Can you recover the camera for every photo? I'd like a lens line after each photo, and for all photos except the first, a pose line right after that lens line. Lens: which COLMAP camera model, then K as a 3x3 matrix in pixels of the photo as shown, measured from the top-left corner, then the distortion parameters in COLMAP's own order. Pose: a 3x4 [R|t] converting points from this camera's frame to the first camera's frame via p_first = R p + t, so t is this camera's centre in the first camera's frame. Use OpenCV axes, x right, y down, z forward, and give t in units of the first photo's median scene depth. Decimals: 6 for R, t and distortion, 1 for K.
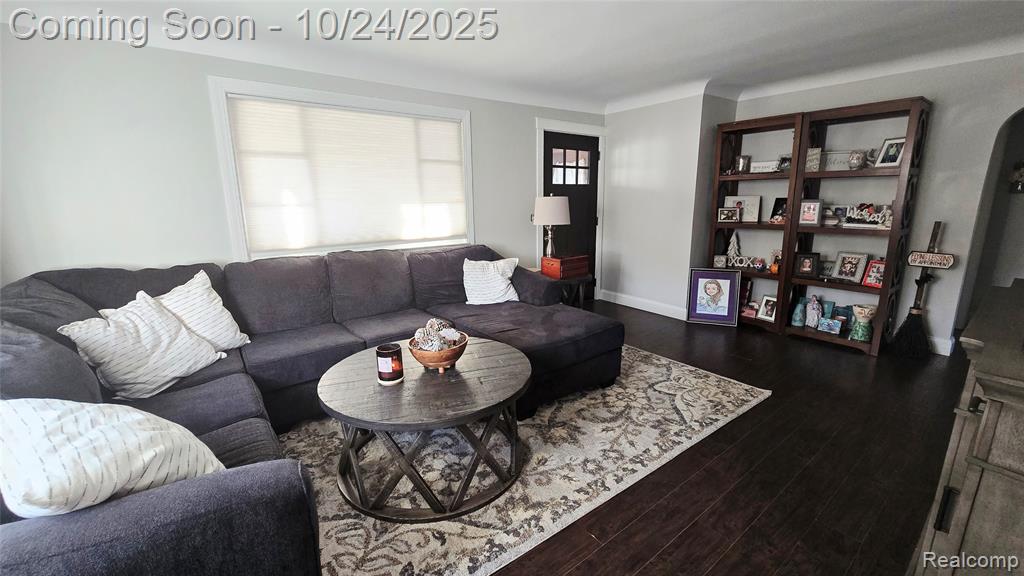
lens RADIAL K [[418.5, 0, 514.3], [0, 418.5, 286.1], [0, 0, 1]] dist [-0.001099, -0.000015]
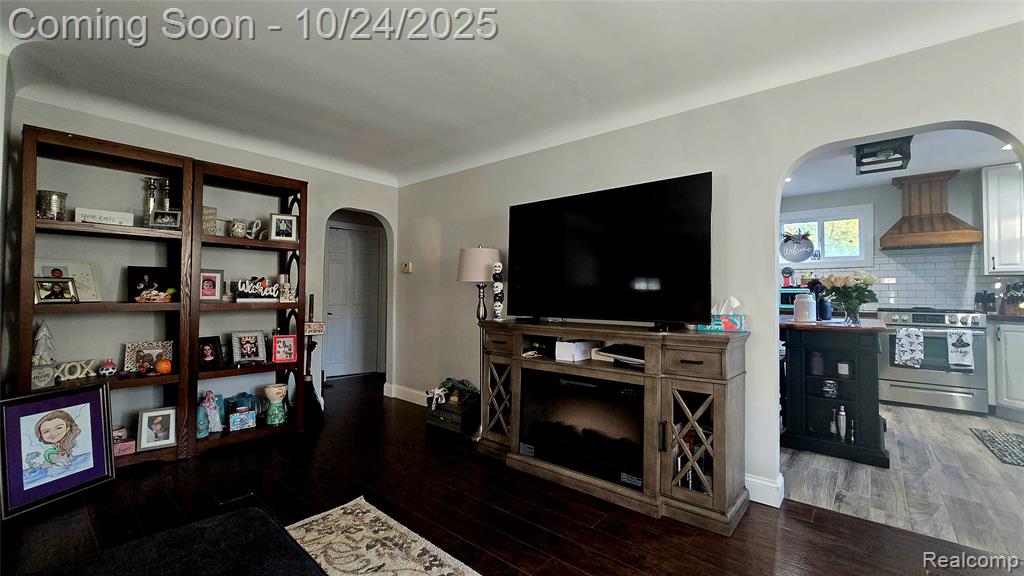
lens RADIAL K [[420.6, 0, 516.3], [0, 420.6, 285.3], [0, 0, 1]] dist [-0.012718, 0.006093]
pose [[-0.202081, 0.033194, 0.978806, -0.184013], [0.199278, 0.979911, 0.007911, -0.069407], [-0.958880, 0.196653, -0.204636, 0.622108]]
